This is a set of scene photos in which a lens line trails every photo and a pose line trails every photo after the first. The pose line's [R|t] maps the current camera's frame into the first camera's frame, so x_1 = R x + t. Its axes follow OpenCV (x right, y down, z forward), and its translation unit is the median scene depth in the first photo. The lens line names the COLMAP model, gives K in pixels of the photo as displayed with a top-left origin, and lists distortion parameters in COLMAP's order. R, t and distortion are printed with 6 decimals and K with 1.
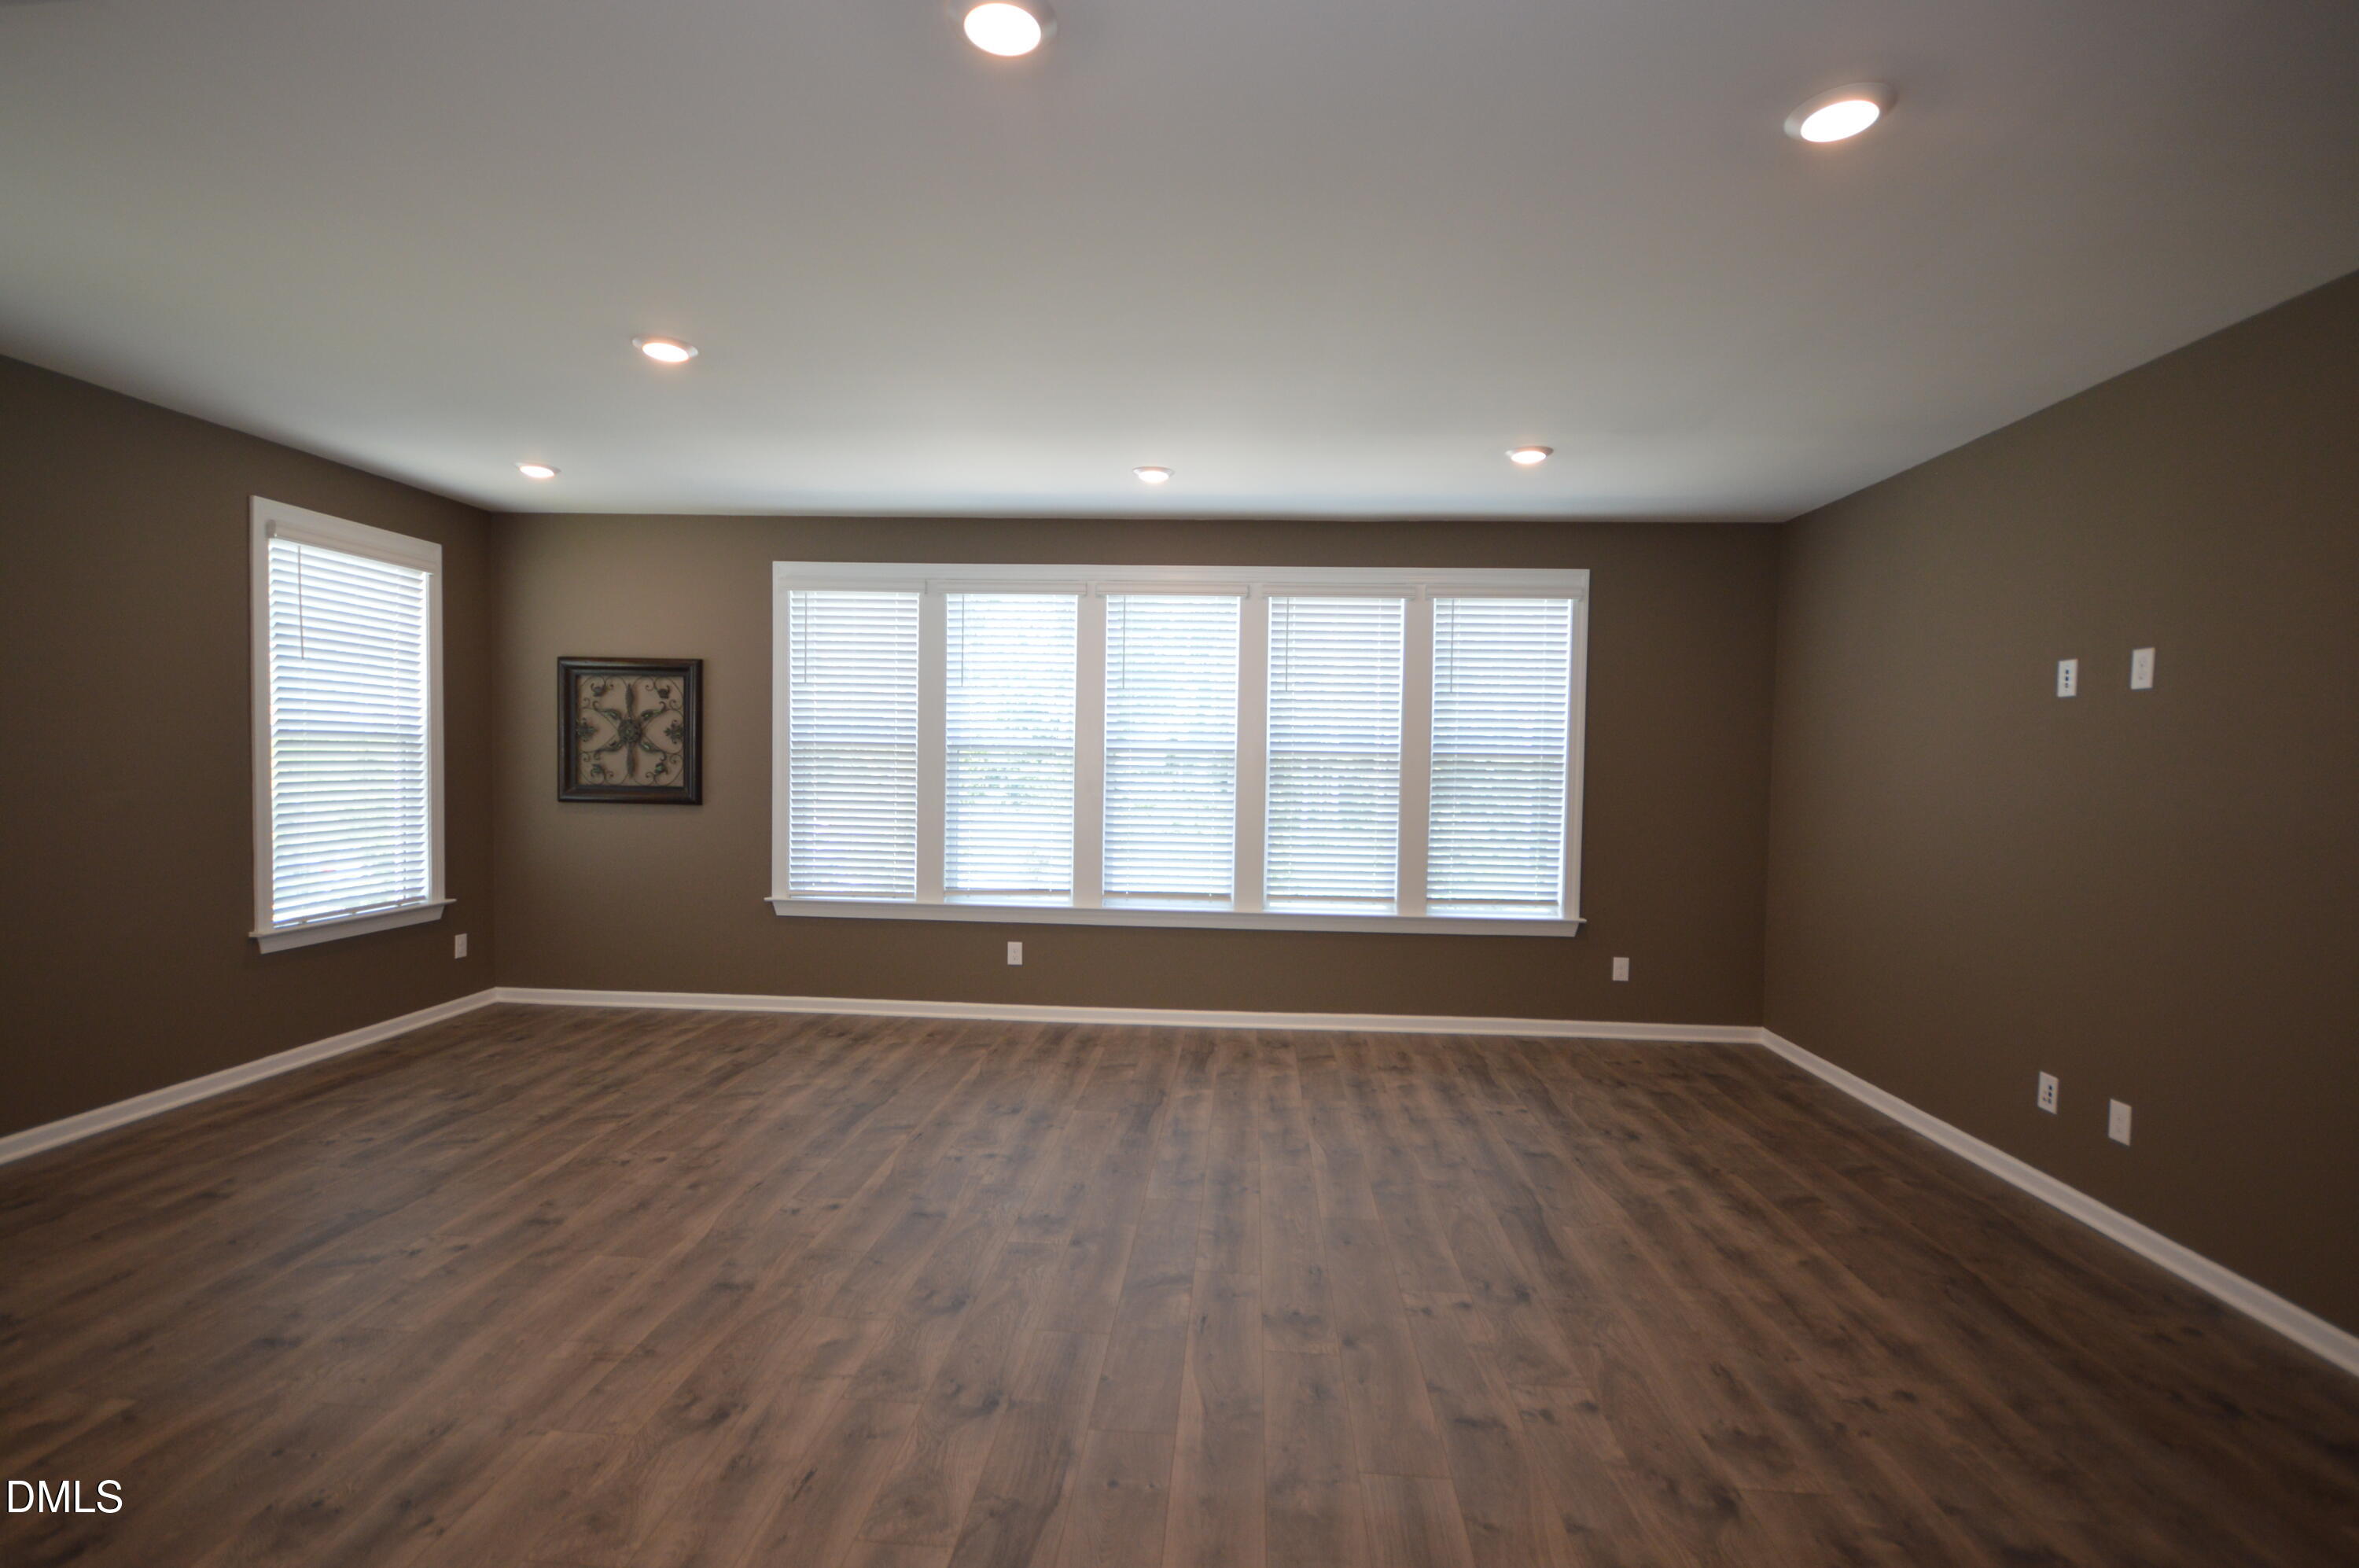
lens RADIAL K [[1068.0, 0, 1179.5], [0, 1068.0, 784.0], [0, 0, 1]] dist [0.002786, 0.000342]
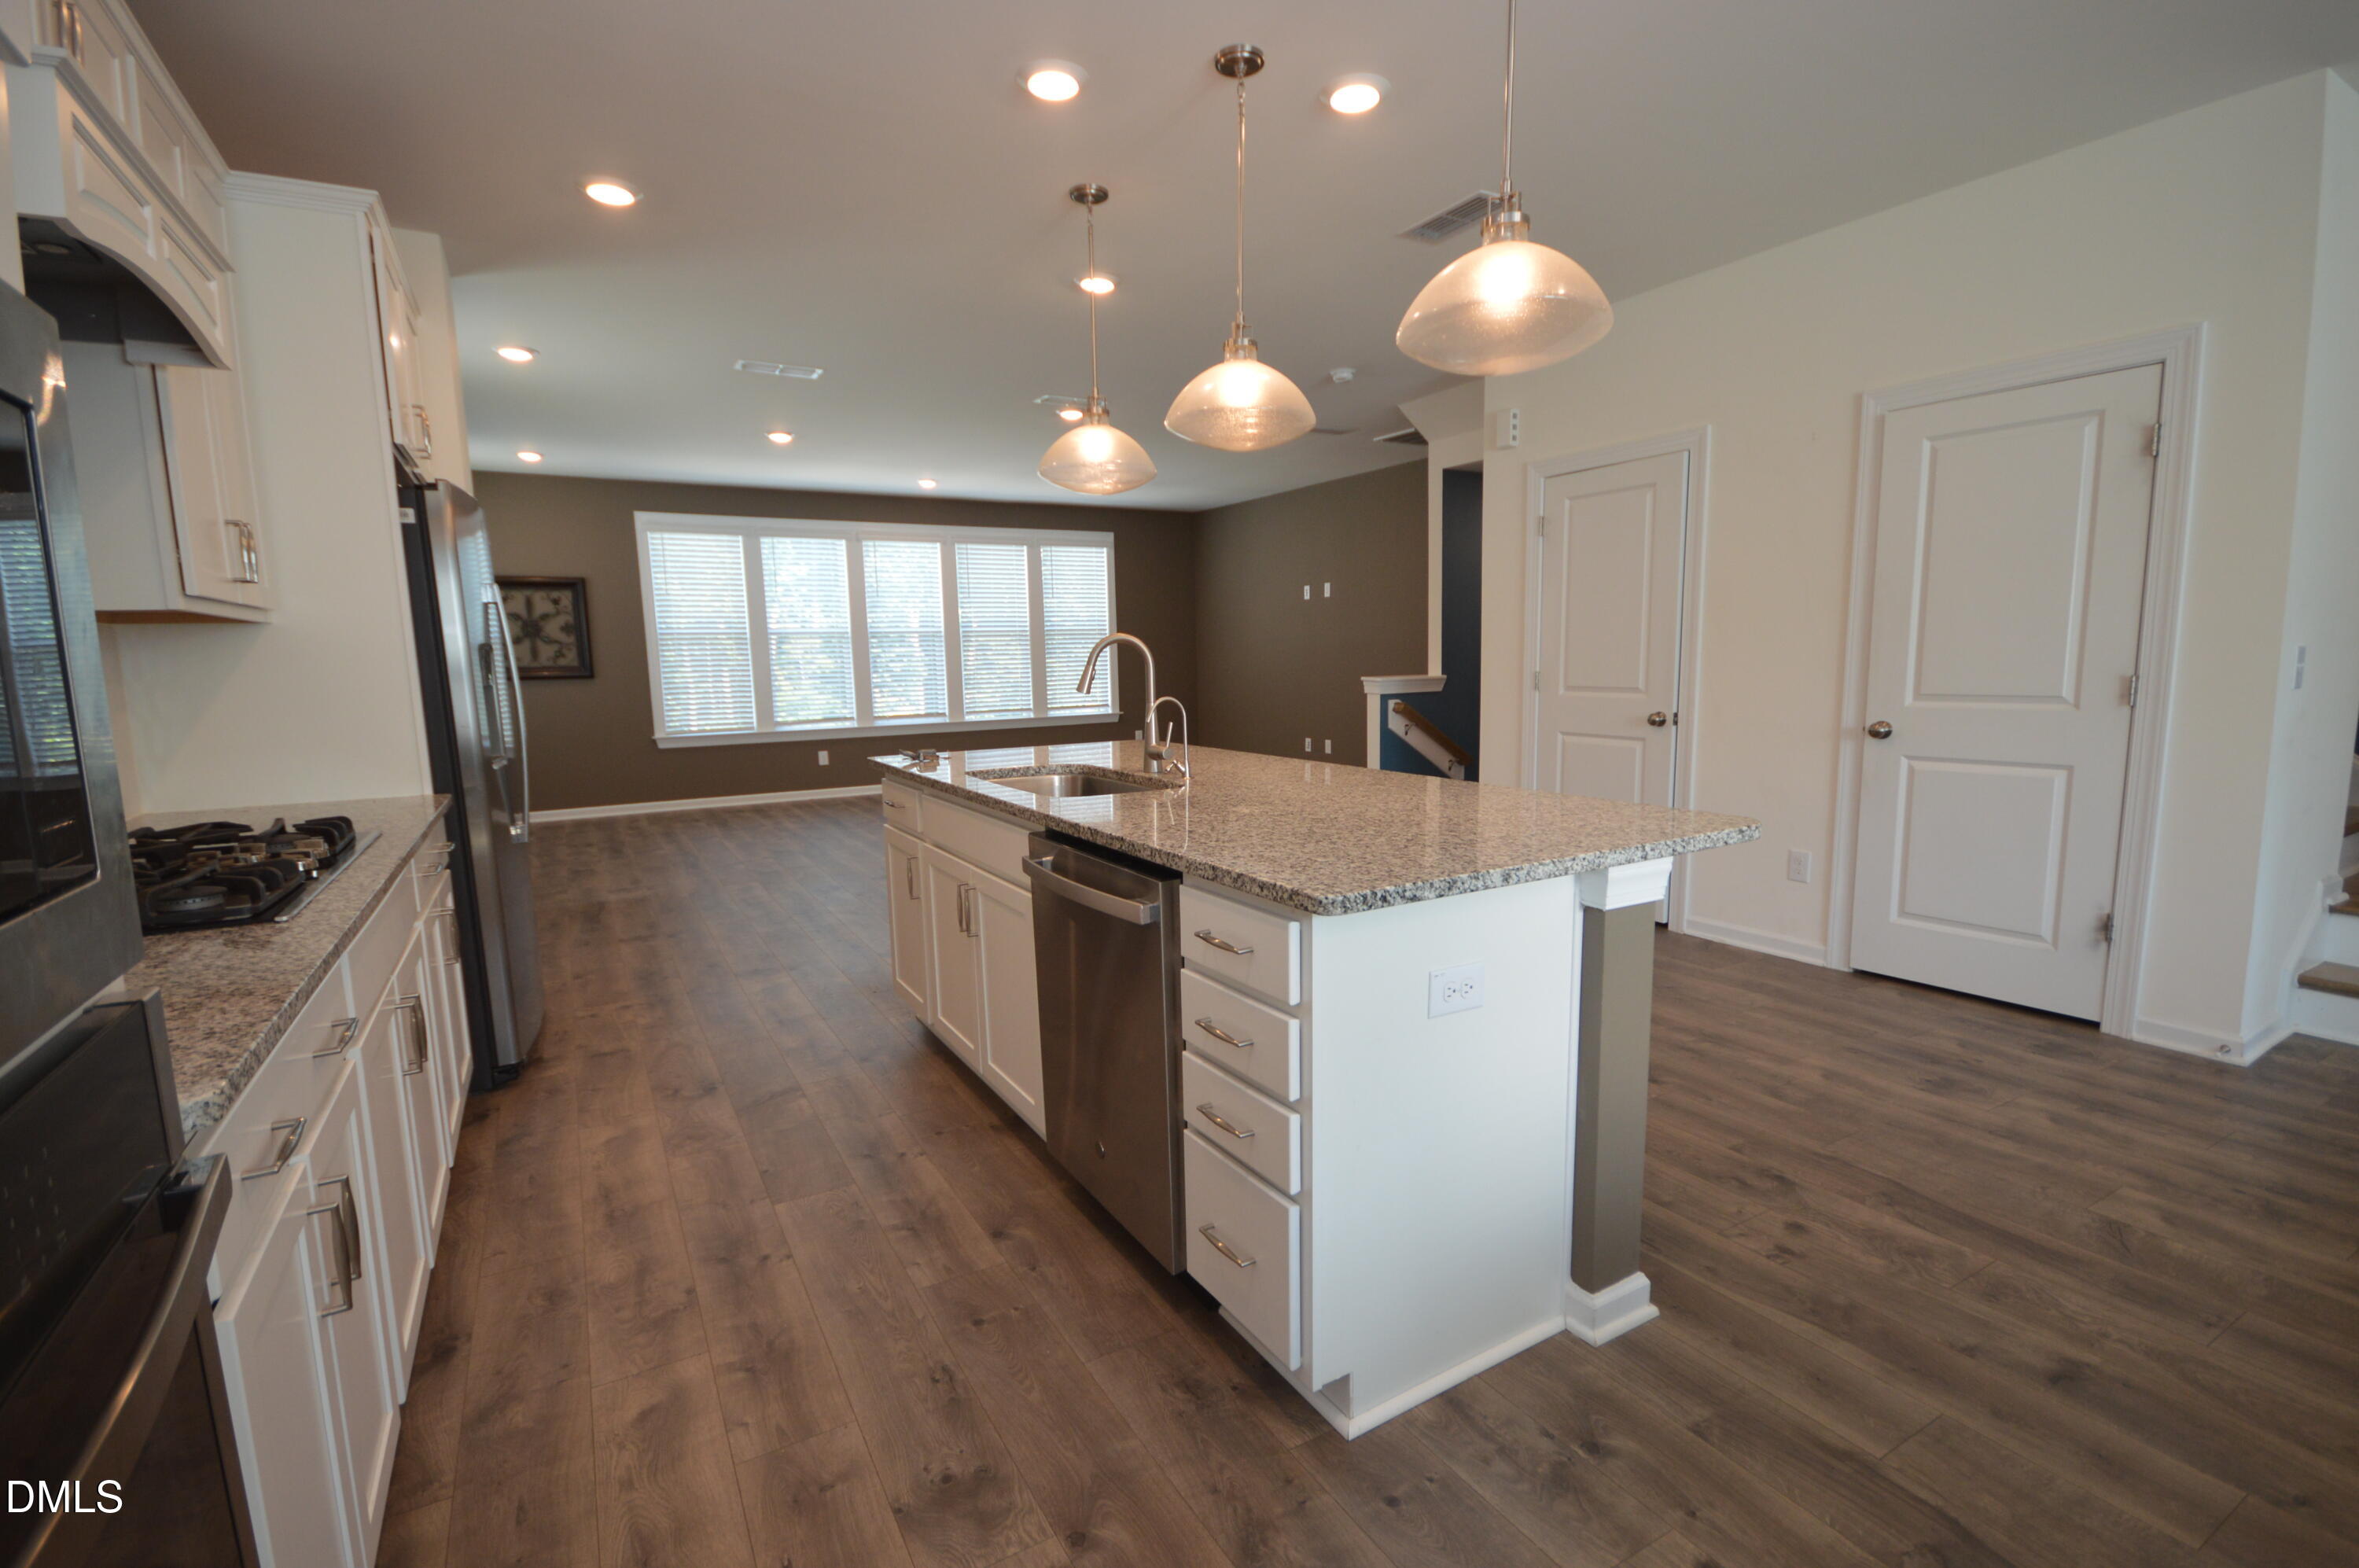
lens RADIAL K [[1068.0, 0, 1179.5], [0, 1068.0, 784.0], [0, 0, 1]] dist [0.002786, 0.000342]
pose [[0.832569, -0.102983, 0.544264, -0.599630], [0.049671, 0.992487, 0.111811, 0.040198], [-0.551690, -0.066056, 0.831429, -0.688327]]
